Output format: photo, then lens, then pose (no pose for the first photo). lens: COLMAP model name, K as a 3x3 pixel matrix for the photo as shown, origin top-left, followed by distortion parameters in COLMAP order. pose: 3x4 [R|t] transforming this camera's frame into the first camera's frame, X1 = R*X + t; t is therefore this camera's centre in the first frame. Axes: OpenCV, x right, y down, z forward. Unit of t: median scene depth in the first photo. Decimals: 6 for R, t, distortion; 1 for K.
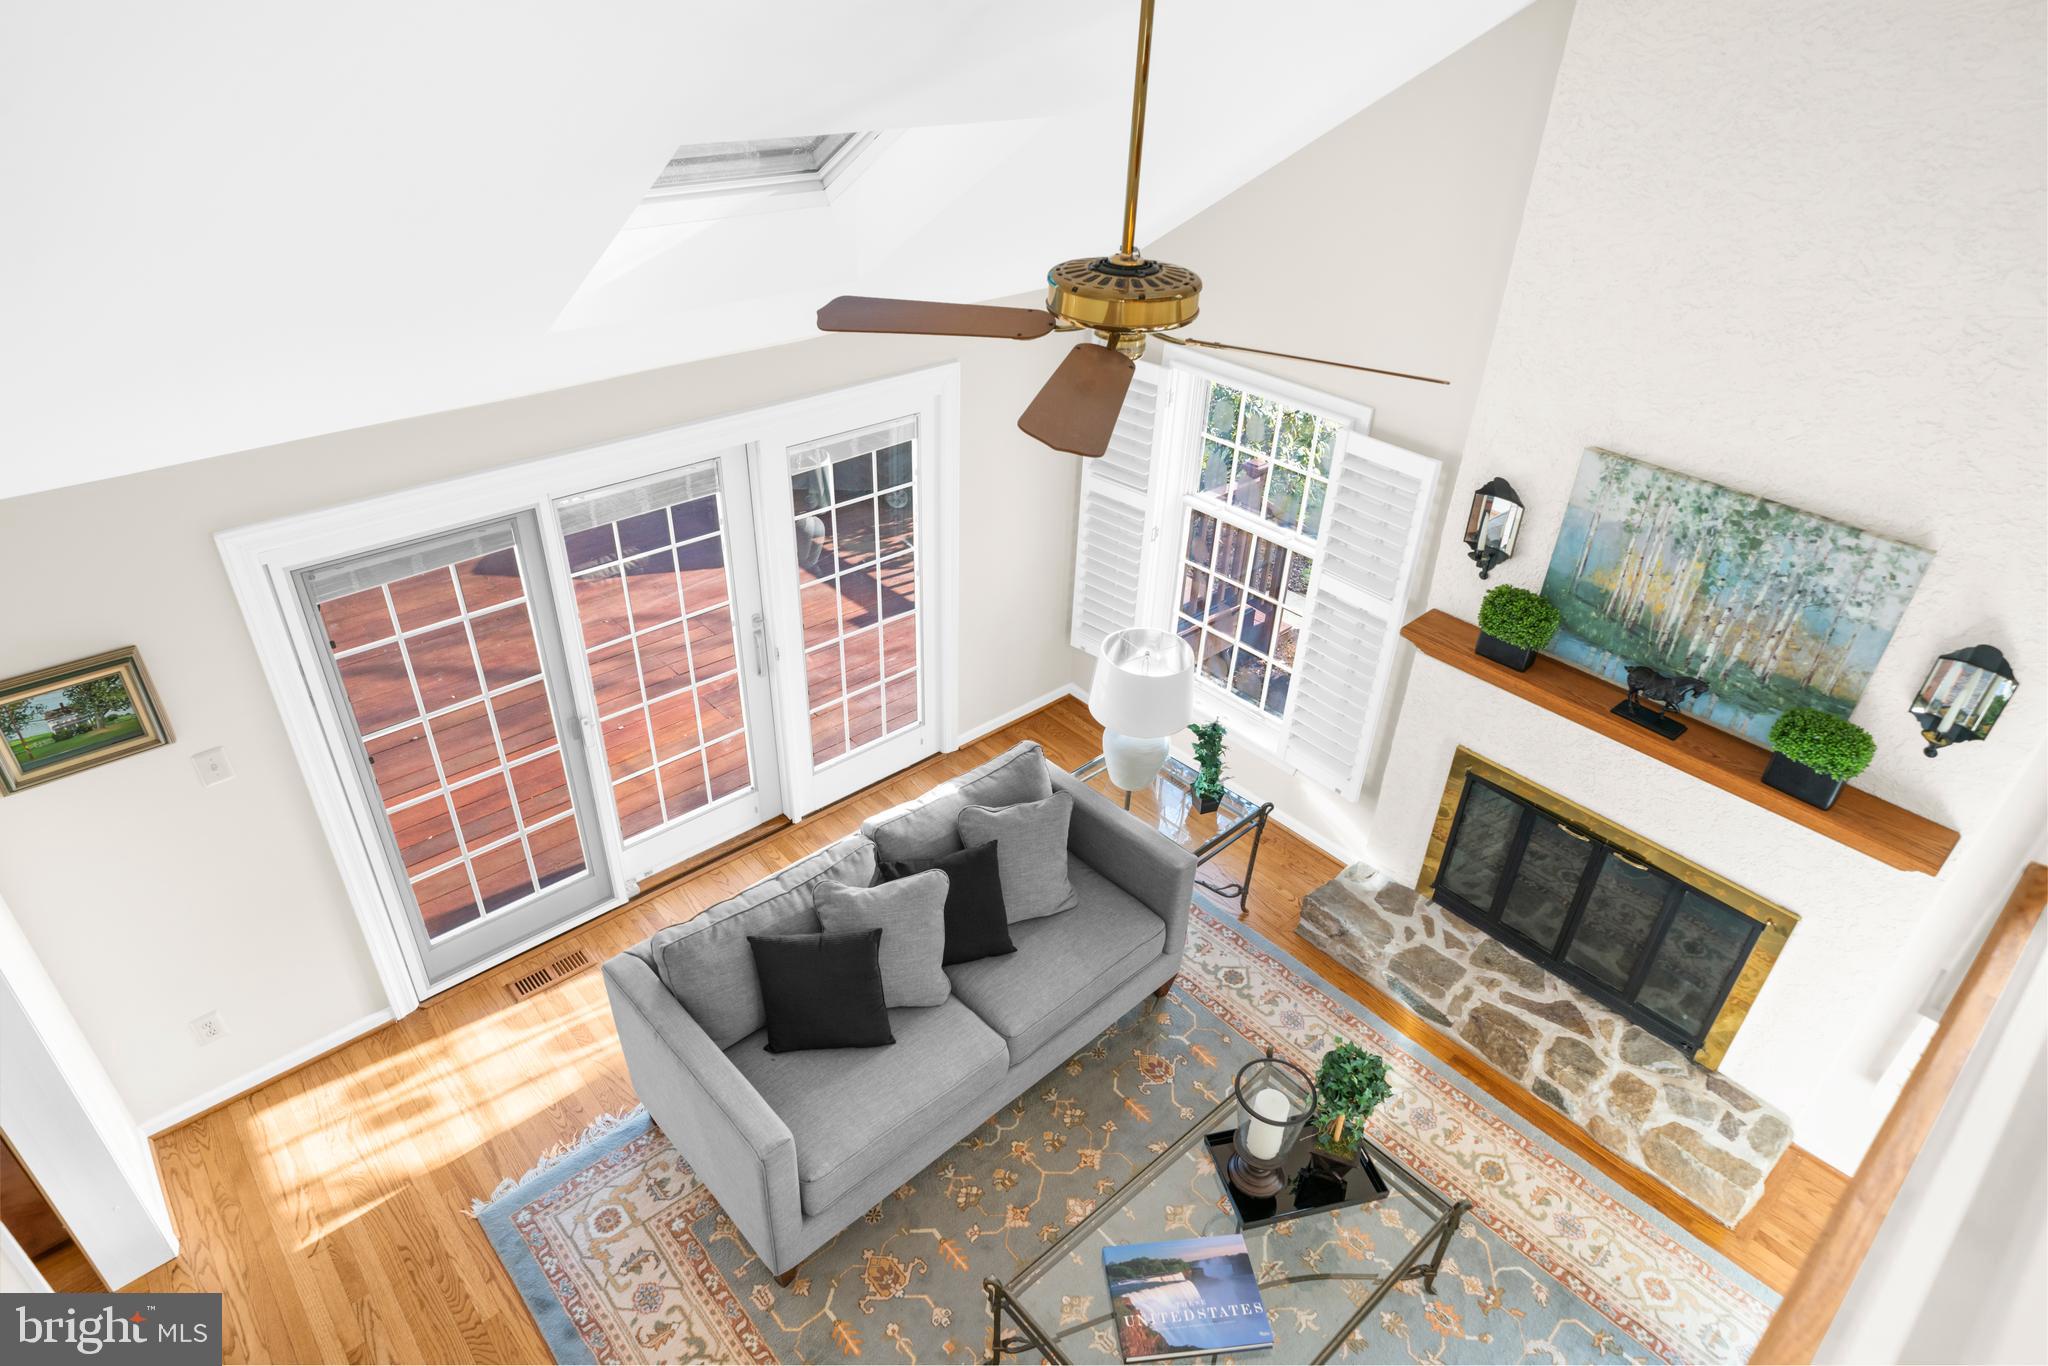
lens RADIAL K [[1175.7, 0, 1015.3], [0, 1175.7, 688.2], [0, 0, 1]] dist [0.001787, 0.001030]
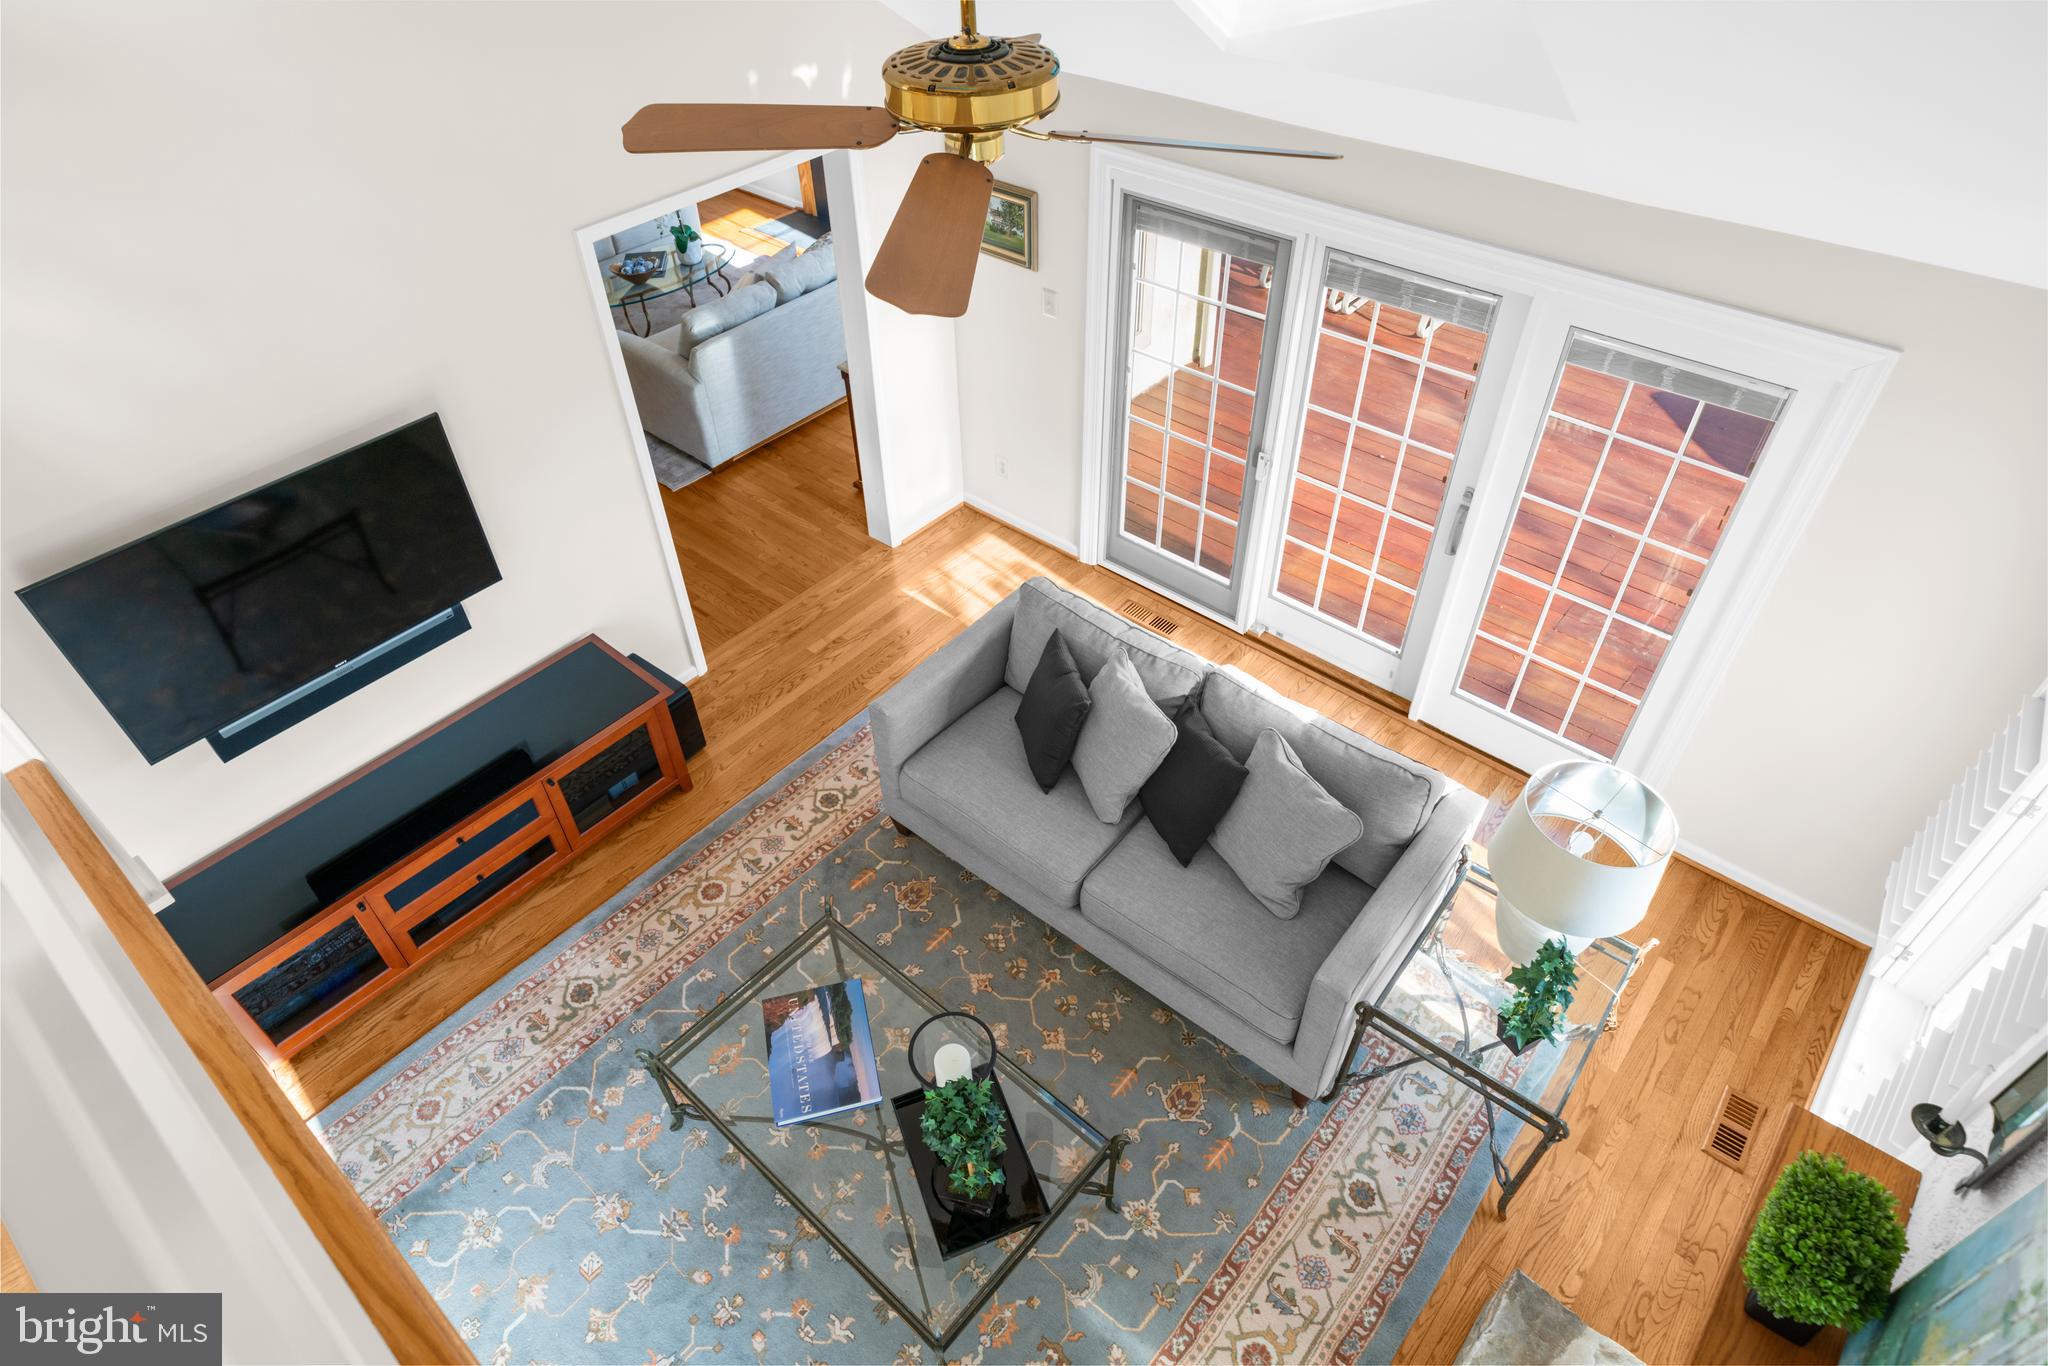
lens RADIAL K [[1175.7, 0, 1007.2], [0, 1175.7, 681.1], [0, 0, 1]] dist [0.001787, 0.001030]
pose [[0.108553, 0.645636, -0.755890, 0.595788], [-0.514034, 0.687292, 0.513224, -0.281446], [0.850873, 0.332842, 0.406487, 0.463727]]
